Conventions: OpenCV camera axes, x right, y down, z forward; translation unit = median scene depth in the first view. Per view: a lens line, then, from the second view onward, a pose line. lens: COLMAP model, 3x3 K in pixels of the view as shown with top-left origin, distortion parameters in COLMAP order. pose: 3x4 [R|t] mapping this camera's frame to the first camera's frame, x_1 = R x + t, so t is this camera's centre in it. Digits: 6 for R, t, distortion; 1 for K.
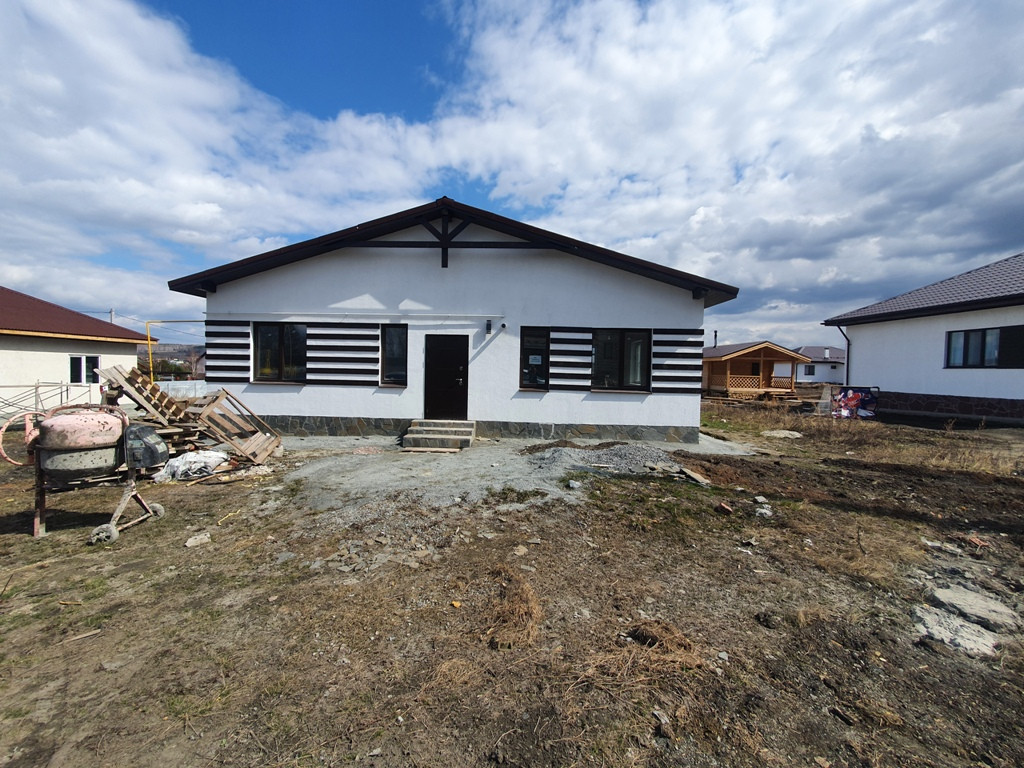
lens RADIAL K [[400.8, 0, 507.3], [0, 400.8, 376.3], [0, 0, 1]] dist [0.001965, 0.000771]
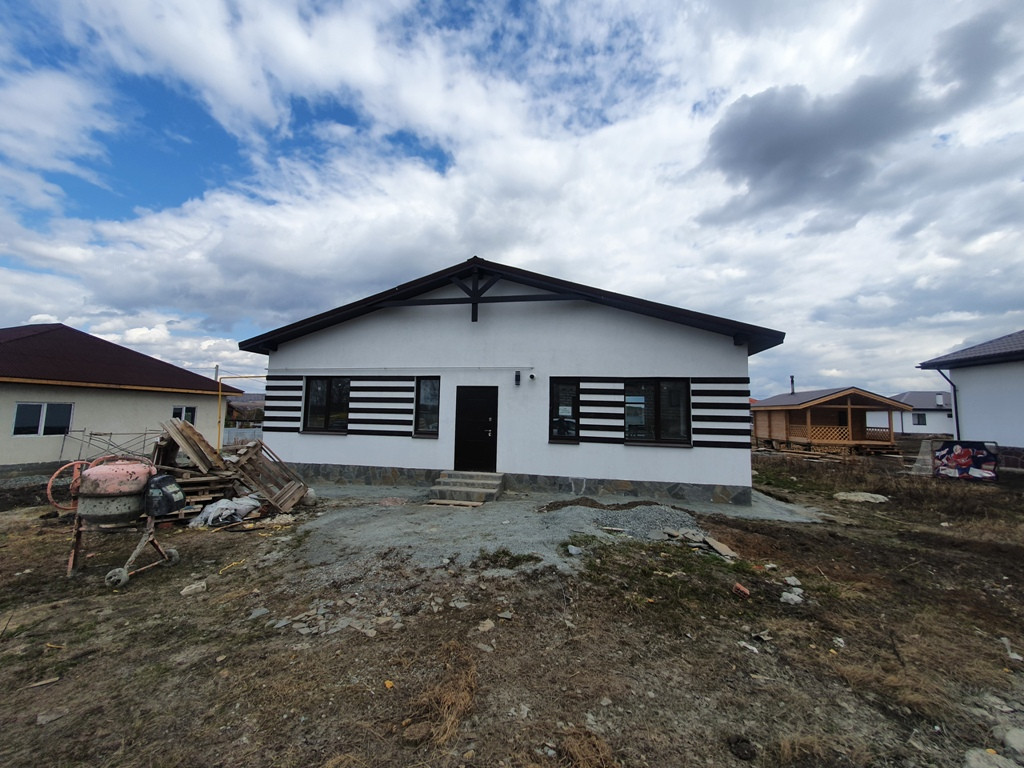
lens RADIAL K [[400.8, 0, 507.3], [0, 400.8, 376.3], [0, 0, 1]] dist [0.001965, 0.000771]
pose [[0.987963, -0.014305, -0.154029, 0.150448], [-0.003971, 0.993041, -0.117702, -0.017161], [0.154641, 0.116896, 0.981031, 0.021924]]
